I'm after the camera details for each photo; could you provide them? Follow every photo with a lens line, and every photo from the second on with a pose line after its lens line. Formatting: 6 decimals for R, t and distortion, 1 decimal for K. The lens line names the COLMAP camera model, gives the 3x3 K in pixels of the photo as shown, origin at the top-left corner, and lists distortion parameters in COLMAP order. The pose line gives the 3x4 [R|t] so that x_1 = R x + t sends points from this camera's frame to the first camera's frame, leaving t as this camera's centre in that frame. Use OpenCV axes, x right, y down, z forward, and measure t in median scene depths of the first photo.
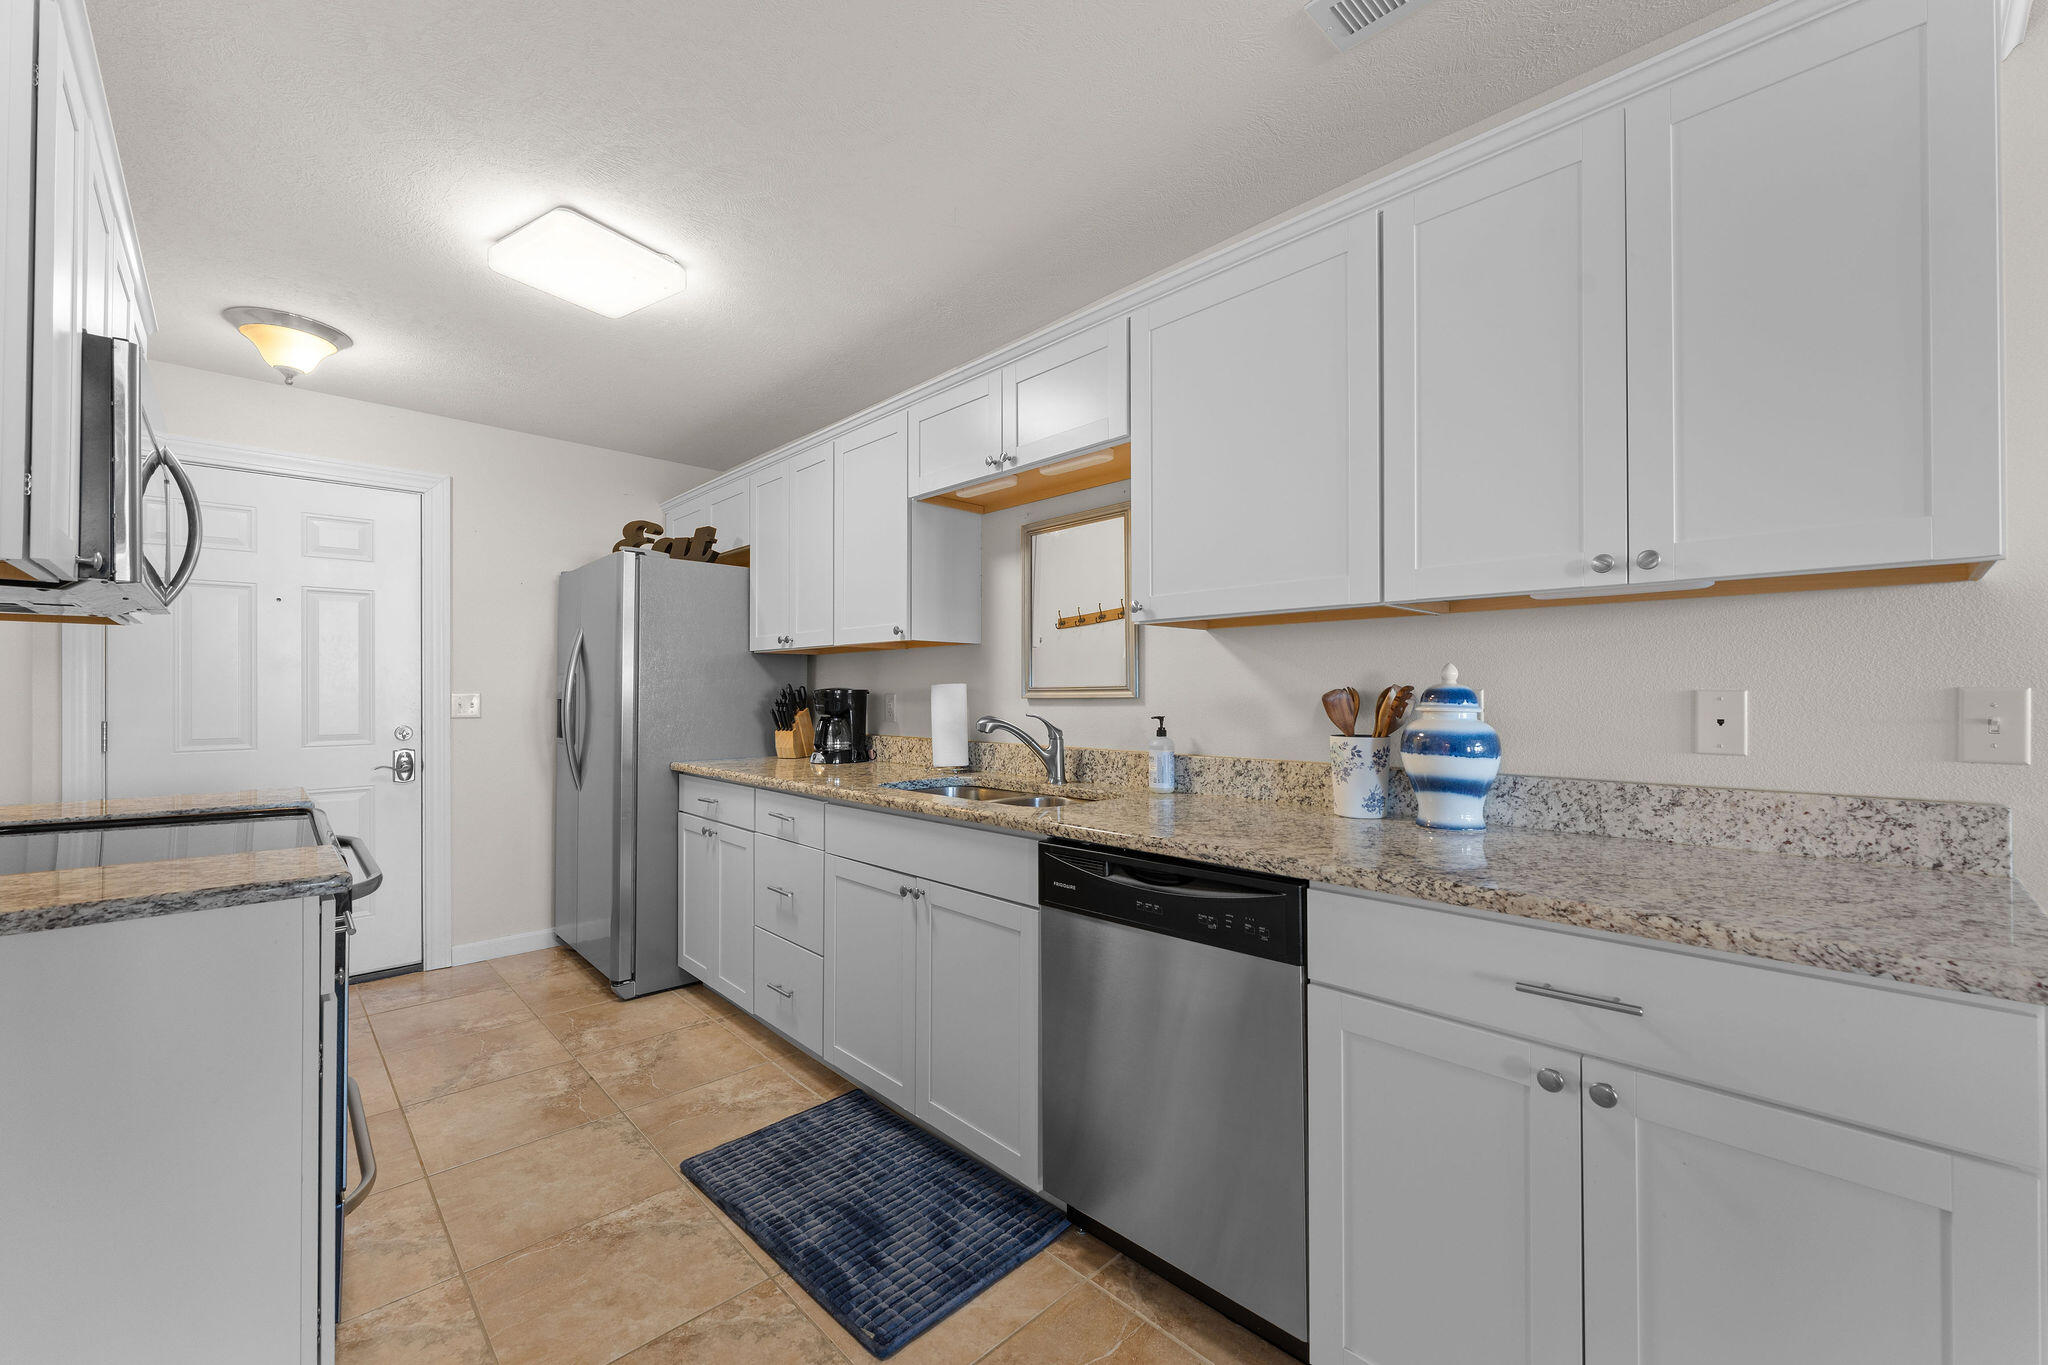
lens RADIAL K [[813.1, 0, 1023.5], [0, 813.1, 686.3], [0, 0, 1]] dist [-0.003525, -0.000515]
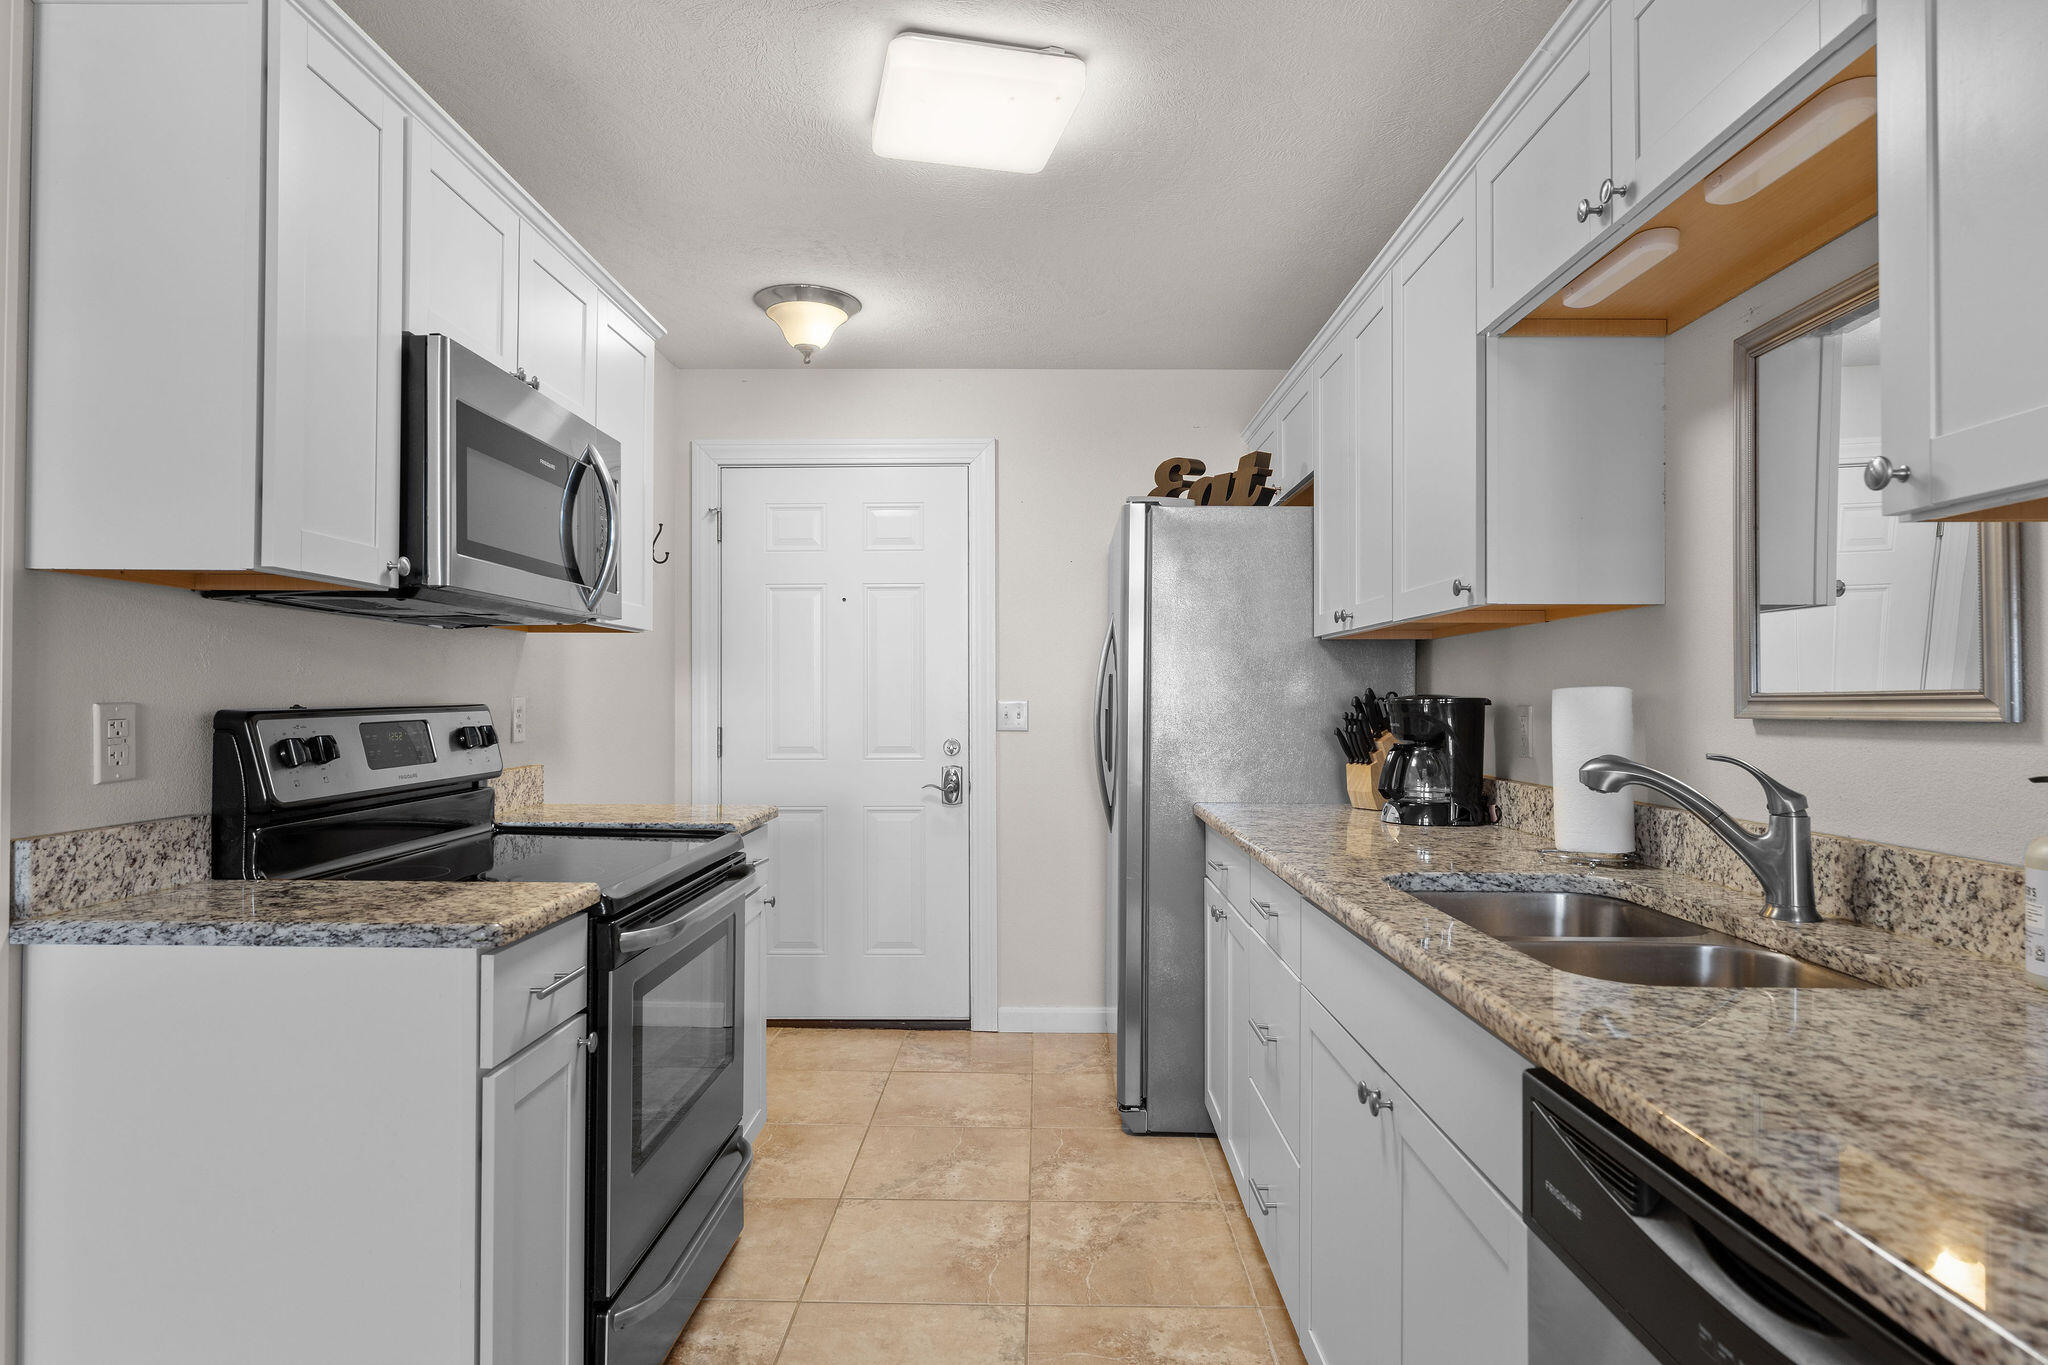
lens RADIAL K [[1125.1, 0, 1022.9], [0, 1125.1, 687.5], [0, 0, 1]] dist [0.004150, -0.001172]
pose [[0.708409, -0.004048, -0.705791, 0.154190], [0.002445, 0.999992, -0.003281, -0.001383], [0.705798, 0.000599, 0.708412, 0.259932]]
